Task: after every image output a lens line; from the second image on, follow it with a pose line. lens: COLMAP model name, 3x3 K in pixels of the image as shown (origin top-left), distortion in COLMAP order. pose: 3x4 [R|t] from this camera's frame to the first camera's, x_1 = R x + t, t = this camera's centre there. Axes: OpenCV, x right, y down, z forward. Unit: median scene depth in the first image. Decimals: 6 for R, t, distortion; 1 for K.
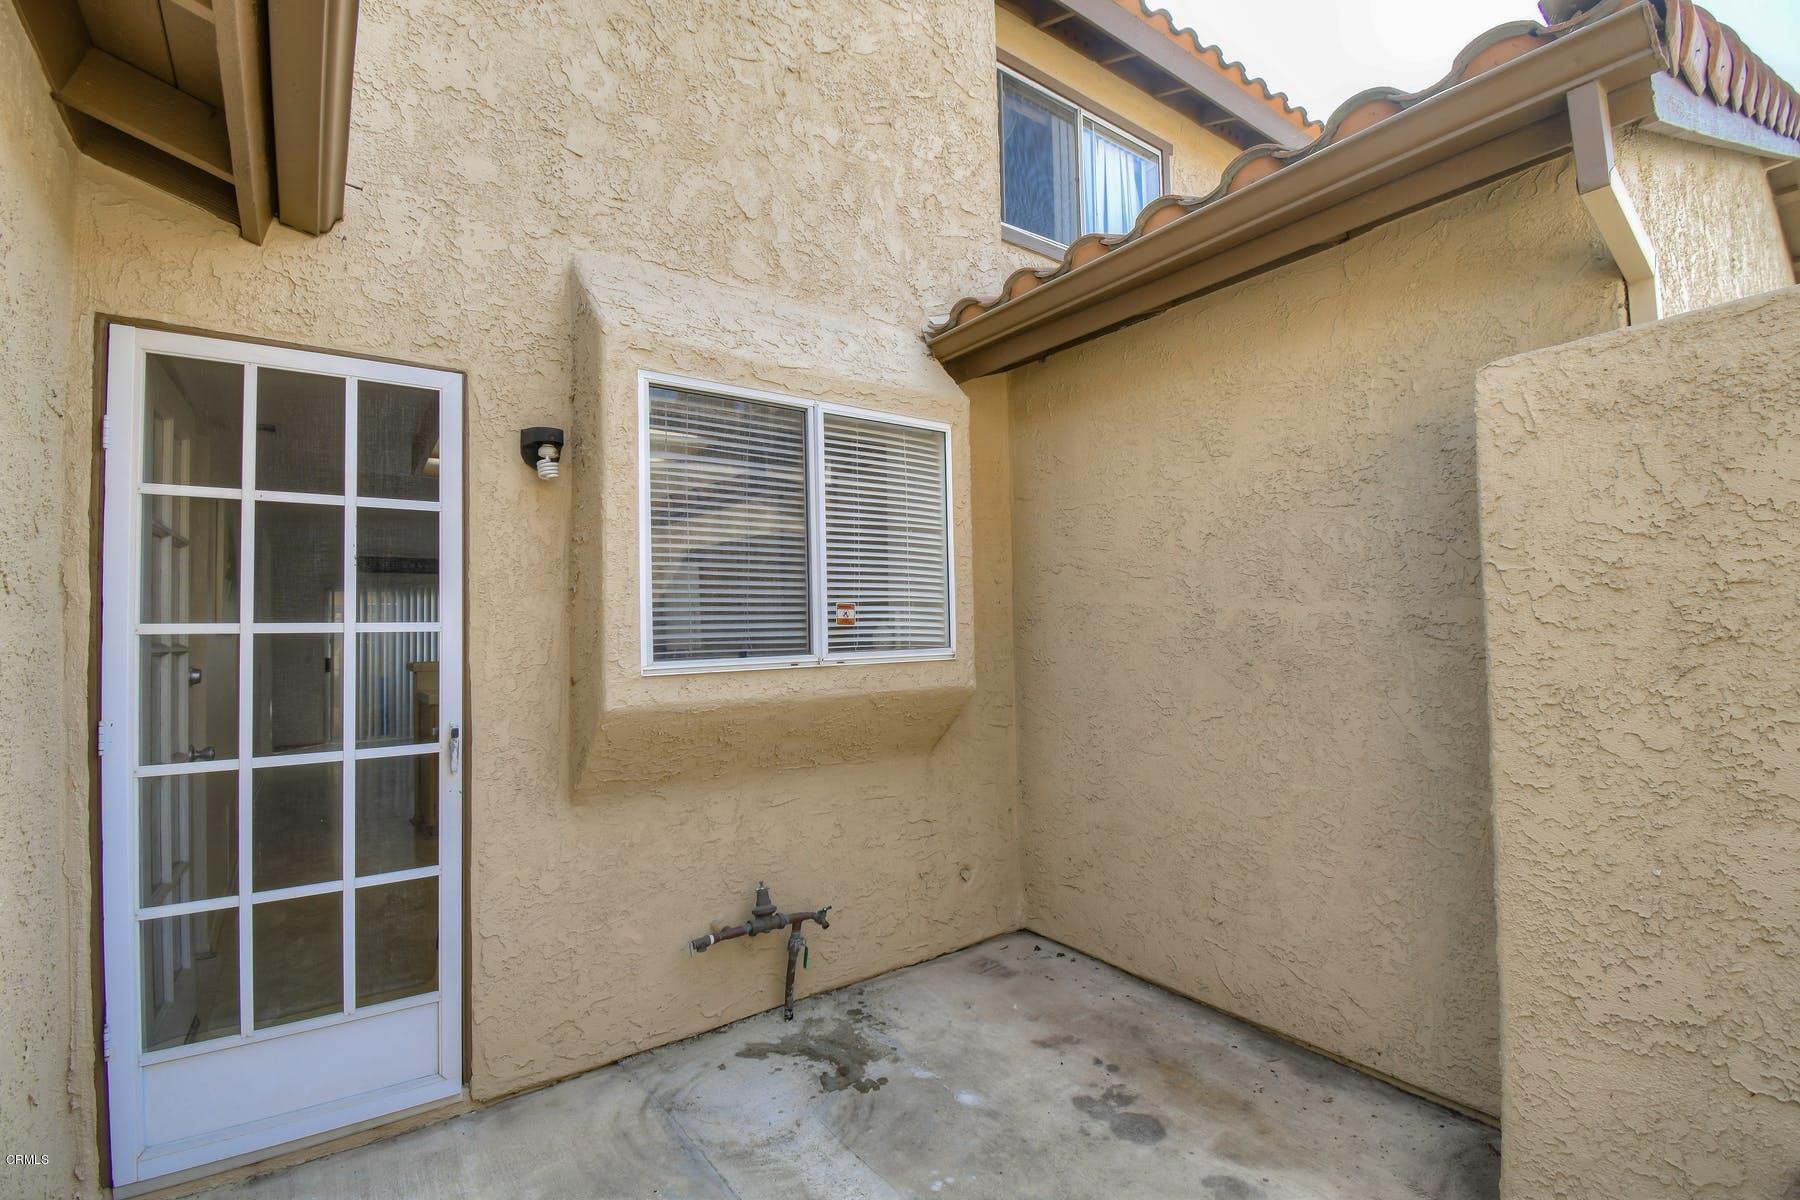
lens RADIAL K [[818.2, 0, 910.0], [0, 818.2, 592.7], [0, 0, 1]] dist [-0.003094, -0.007403]
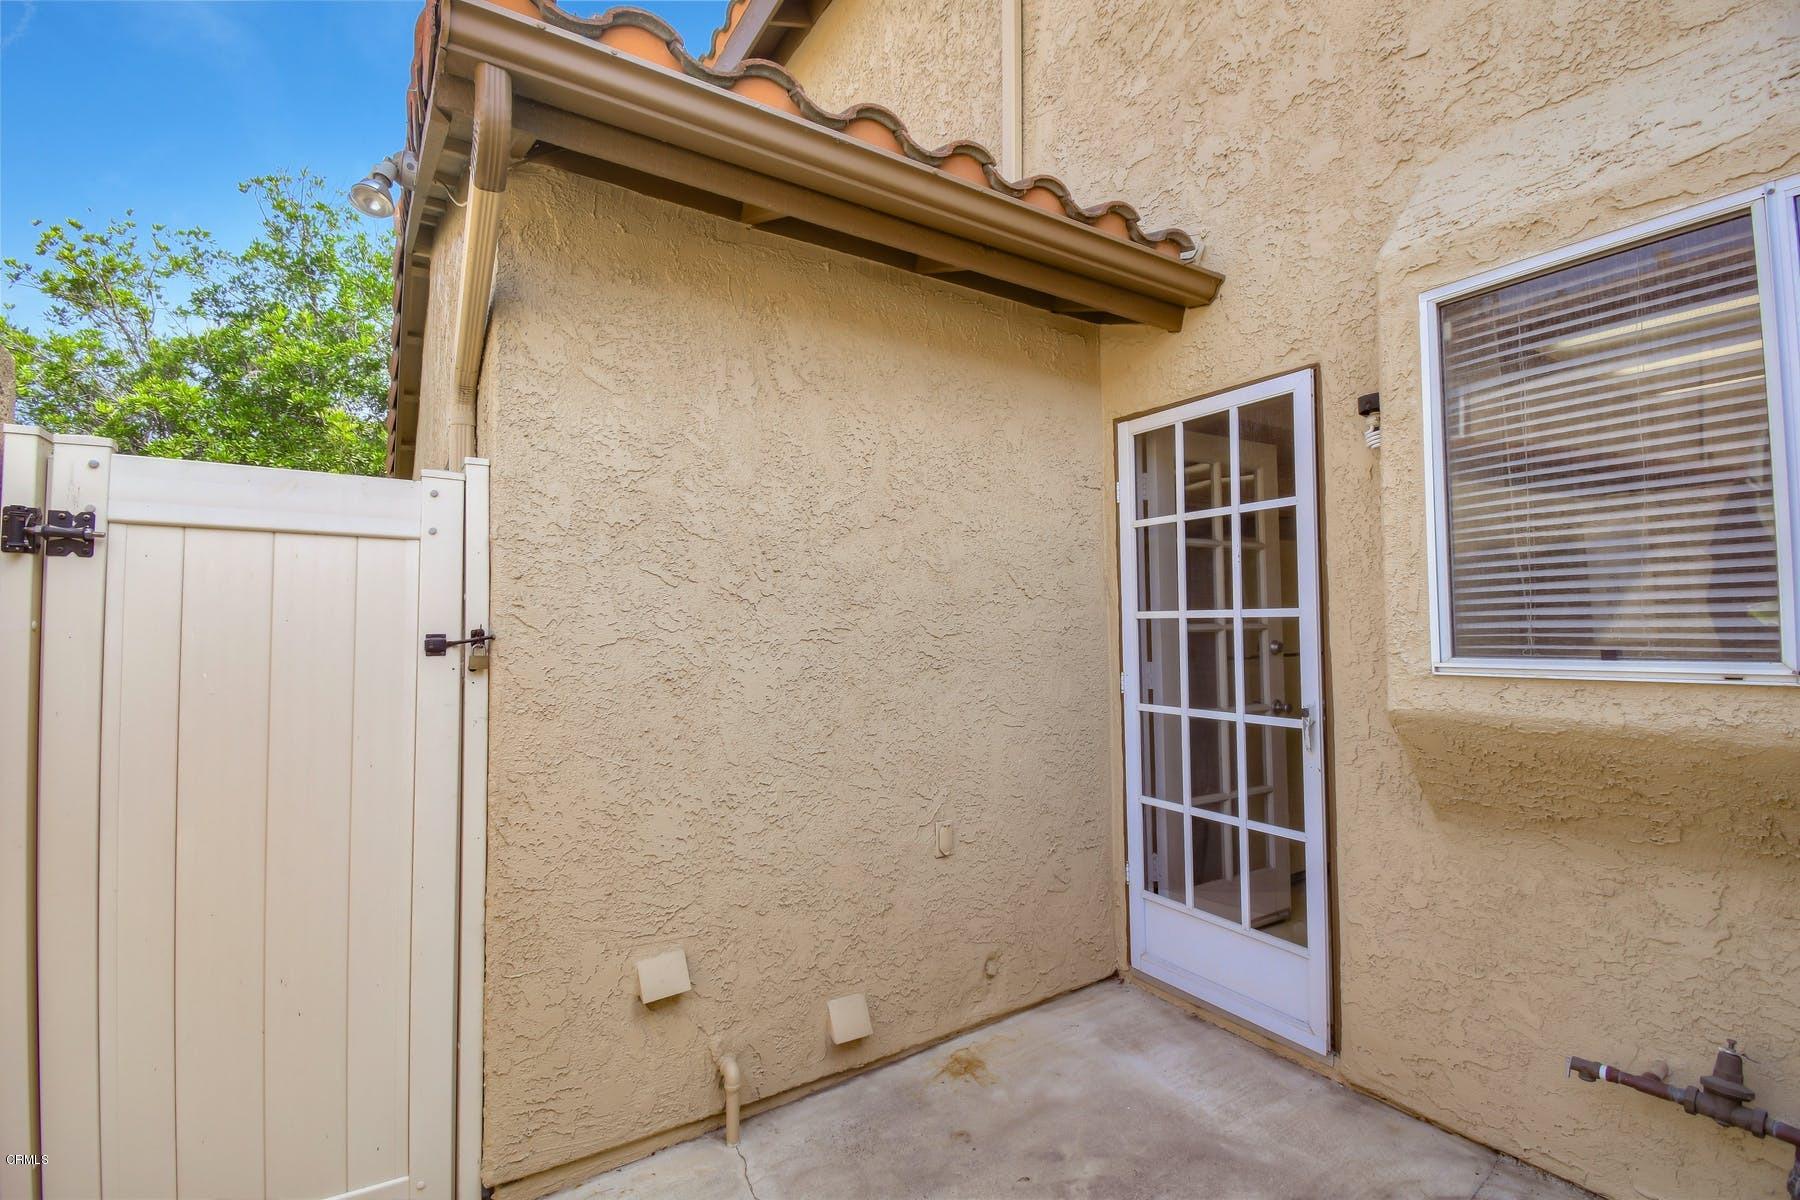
lens RADIAL K [[818.2, 0, 913.8], [0, 818.2, 604.5], [0, 0, 1]] dist [-0.003094, -0.007403]
pose [[-0.061852, -0.006439, -0.998065, 0.496877], [0.057718, 0.998283, -0.010017, 0.011763], [0.996415, -0.058226, -0.061374, 0.529853]]
